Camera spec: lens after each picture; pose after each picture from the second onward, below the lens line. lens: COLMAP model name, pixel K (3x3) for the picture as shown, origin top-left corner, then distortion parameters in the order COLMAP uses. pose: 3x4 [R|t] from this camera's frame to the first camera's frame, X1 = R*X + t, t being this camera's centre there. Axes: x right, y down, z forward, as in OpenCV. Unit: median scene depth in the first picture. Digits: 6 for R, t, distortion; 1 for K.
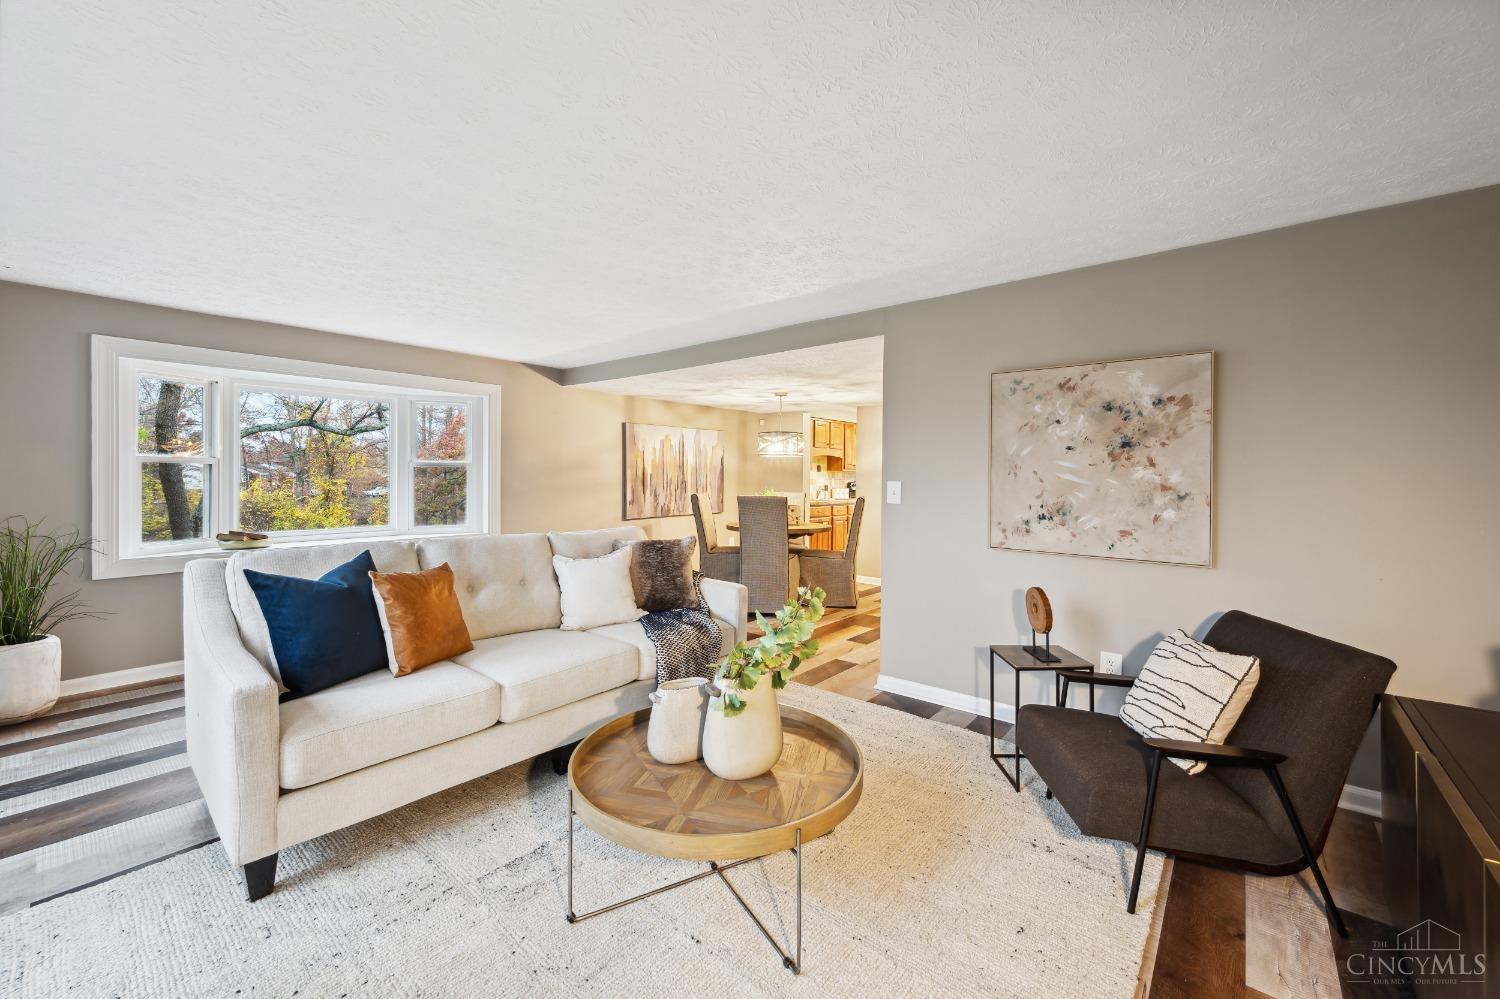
lens RADIAL K [[597.8, 0, 745.2], [0, 597.8, 474.9], [0, 0, 1]] dist [0.001596, 0.000181]
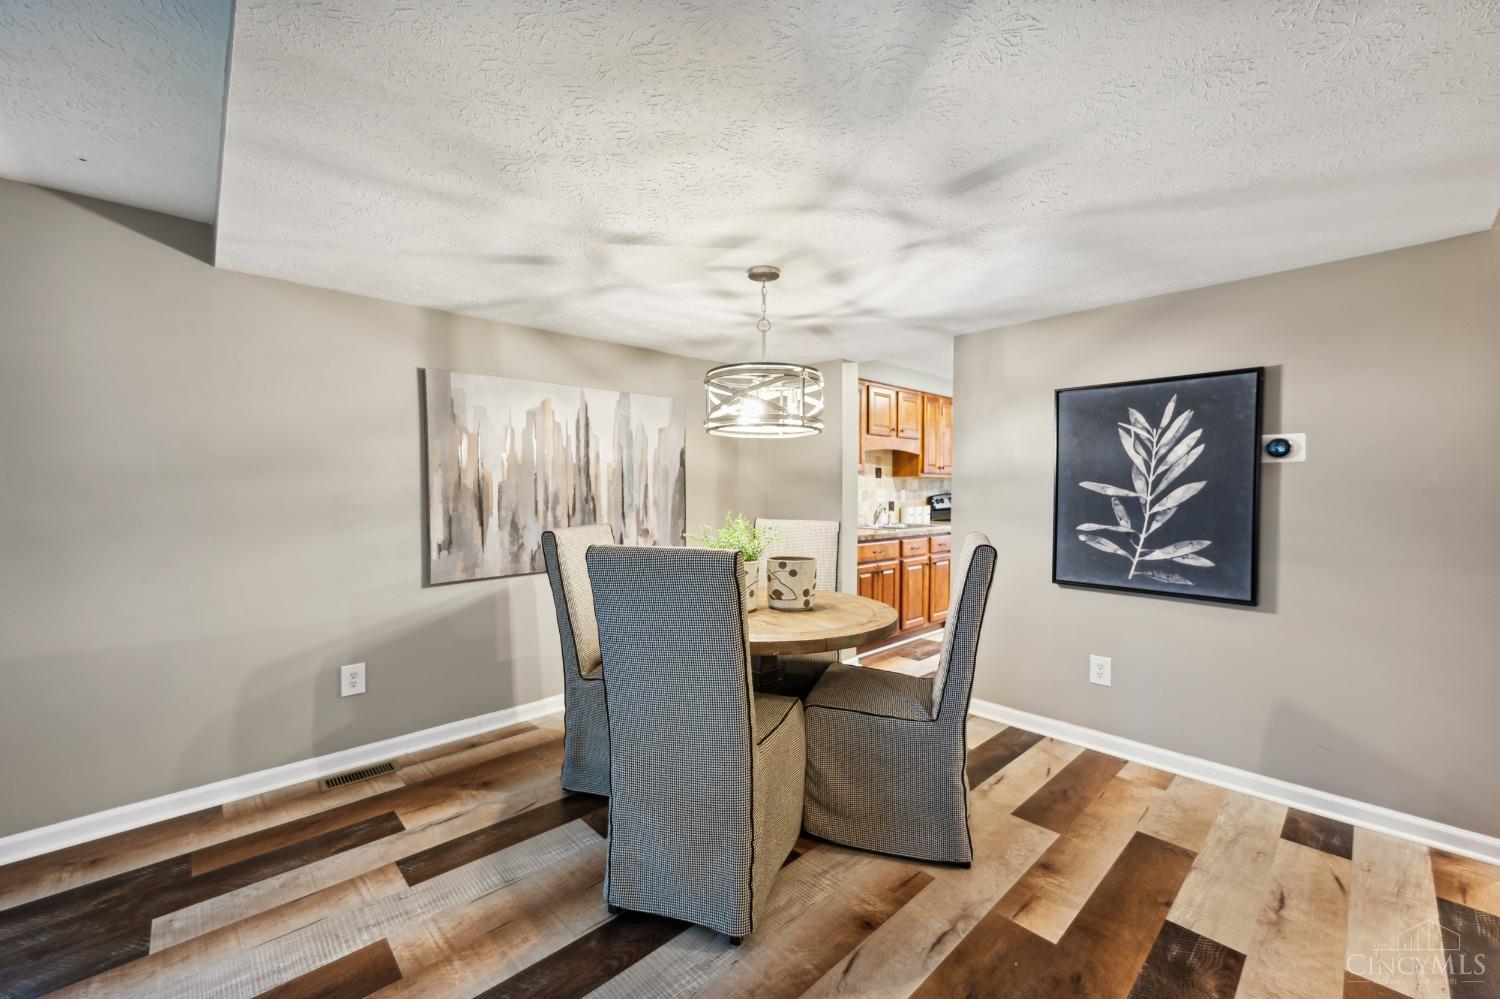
lens RADIAL K [[588.0, 0, 743.9], [0, 588.0, 499.0], [0, 0, 1]] dist [0.001886, 0.000110]
pose [[0.992642, -0.006105, -0.120933, 0.088727], [0.008567, 0.999766, 0.019850, 0.003418], [0.120783, -0.020740, 0.992462, 0.587161]]
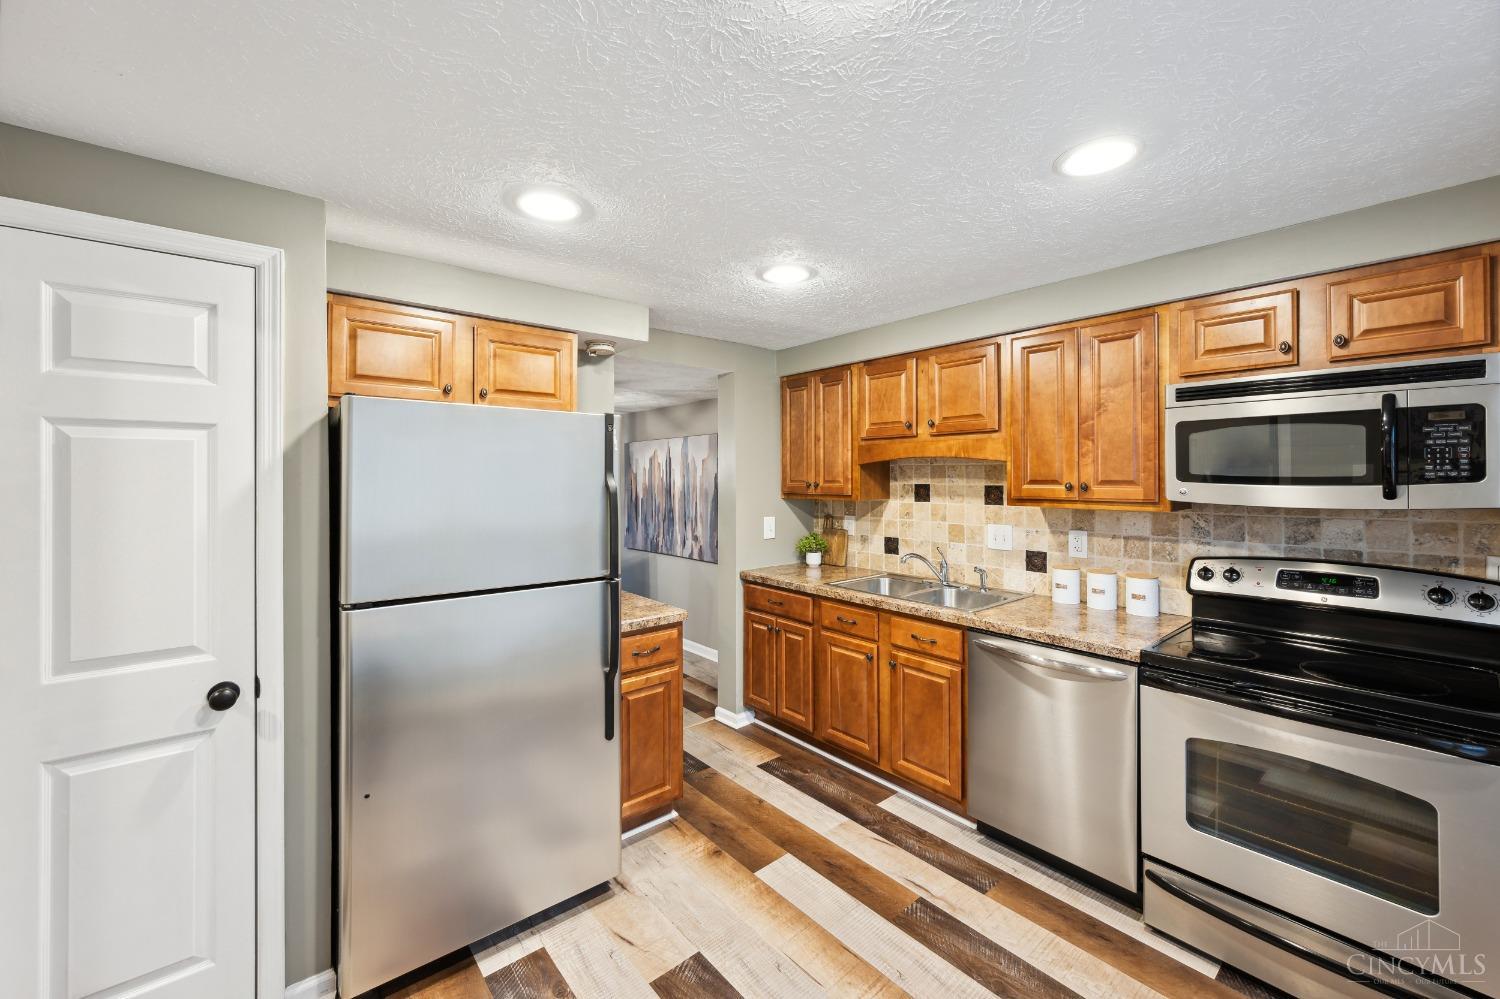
lens RADIAL K [[597.8, 0, 745.2], [0, 597.8, 474.9], [0, 0, 1]] dist [0.001596, 0.000181]
pose [[-0.175307, -0.016263, -0.984379, 0.678649], [-0.003196, 0.999868, -0.015950, -0.023859], [0.984509, 0.000350, -0.175336, 1.339498]]
